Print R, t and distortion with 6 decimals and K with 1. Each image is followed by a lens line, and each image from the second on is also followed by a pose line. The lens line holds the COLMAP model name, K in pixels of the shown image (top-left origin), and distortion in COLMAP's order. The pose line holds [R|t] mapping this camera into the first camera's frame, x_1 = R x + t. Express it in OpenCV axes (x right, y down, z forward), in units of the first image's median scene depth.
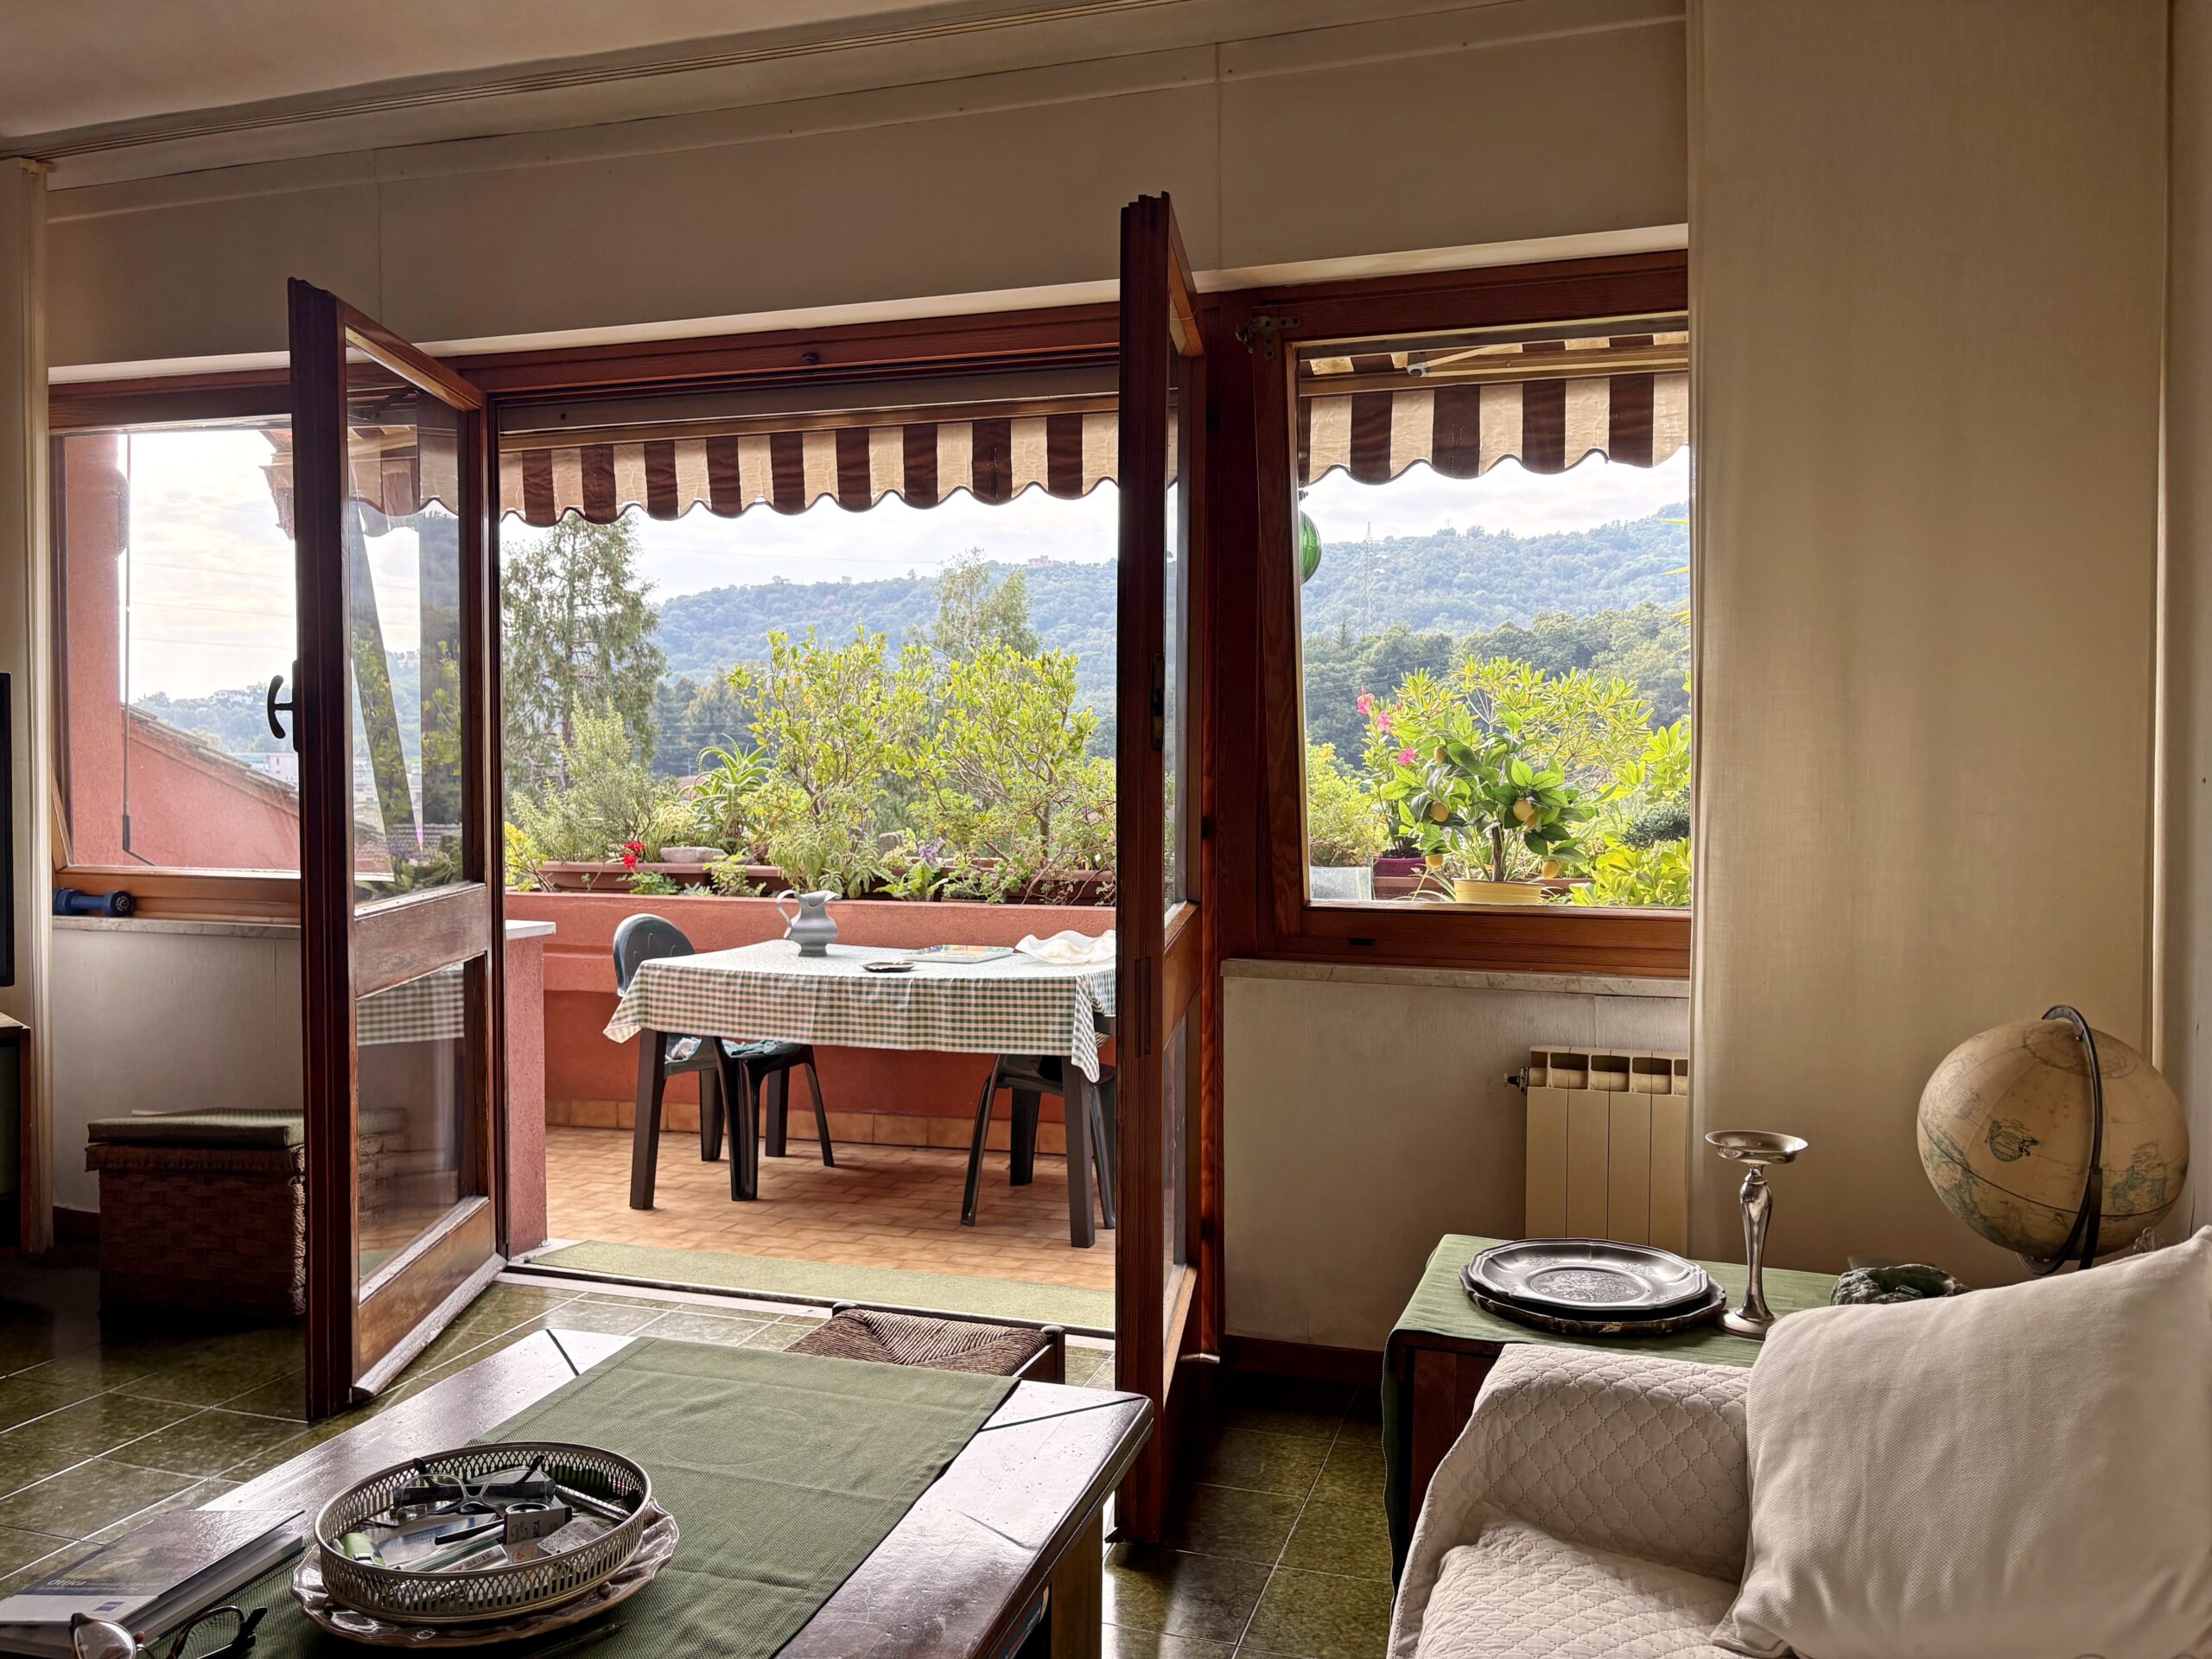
lens RADIAL K [[1687.7, 0, 1103.1], [0, 1687.7, 827.9], [0, 0, 1]] dist [0.132563, -0.242187]
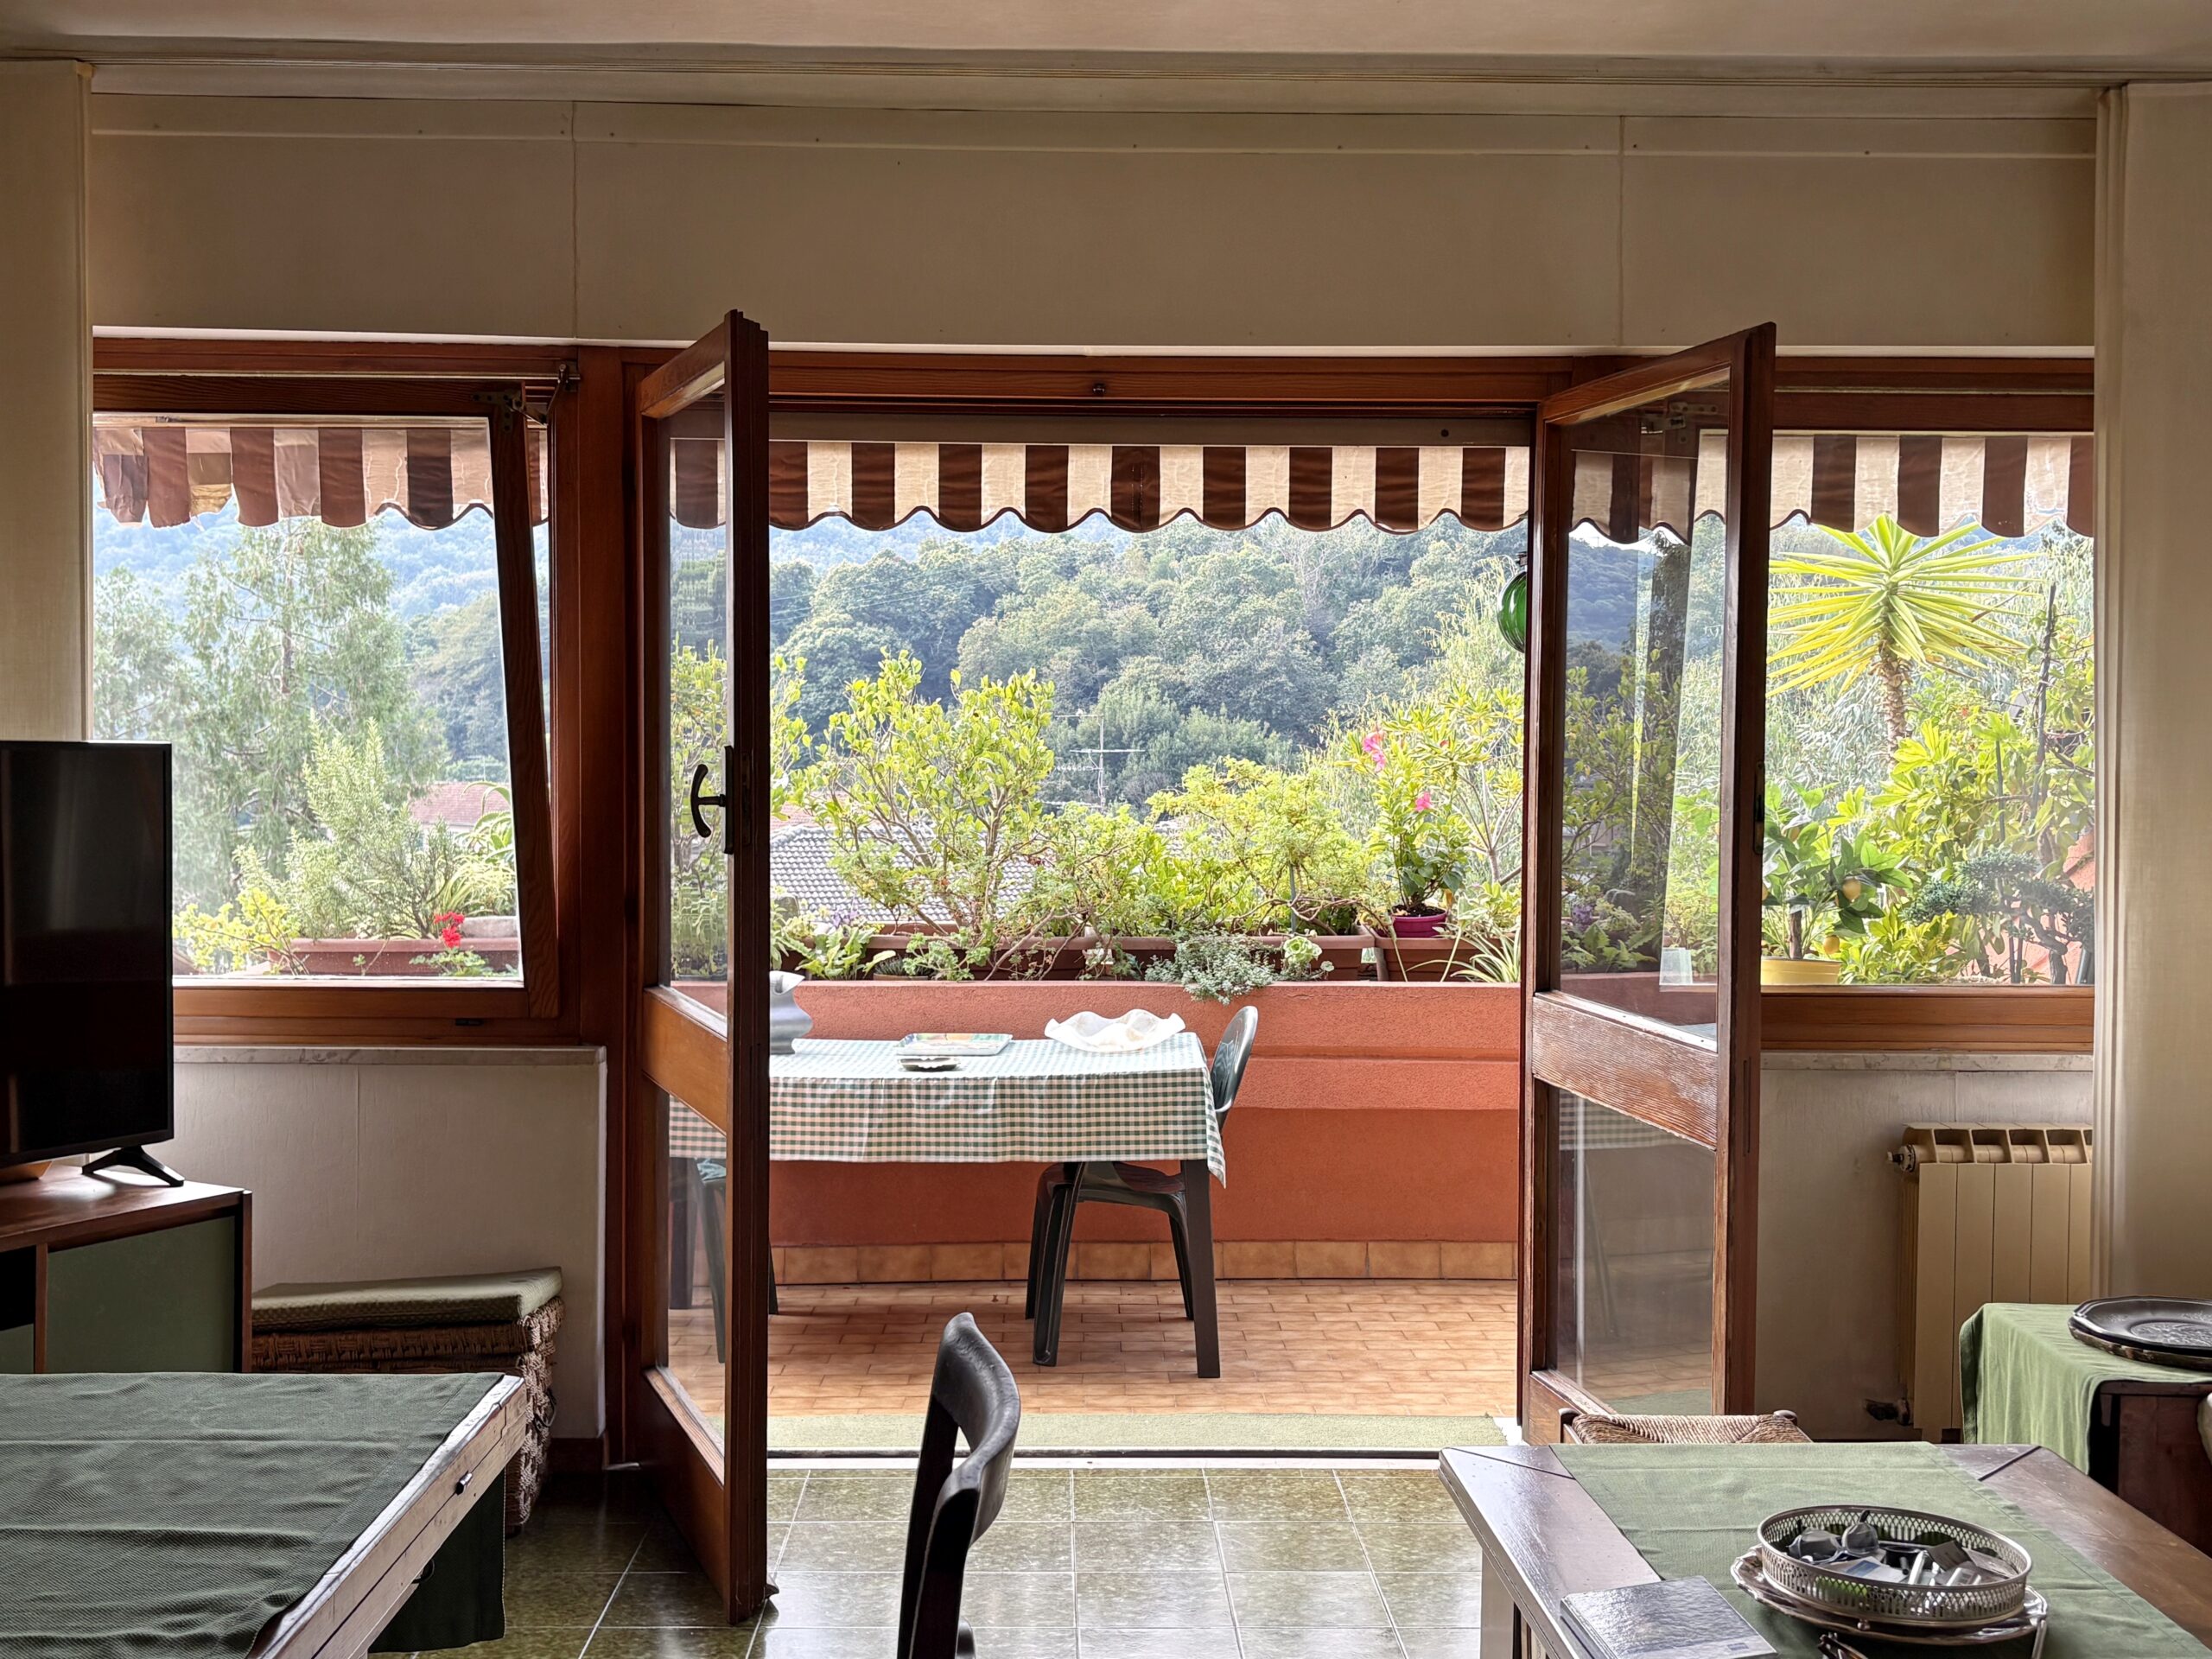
lens RADIAL K [[2330.6, 0, 1119.6], [0, 2330.6, 832.2], [0, 0, 1]] dist [0.209690, -0.695716]
pose [[0.943665, -0.009266, 0.330773, -0.550219], [0.008466, 0.999957, 0.003859, -0.047200], [-0.330794, -0.000842, 0.943702, -0.153737]]
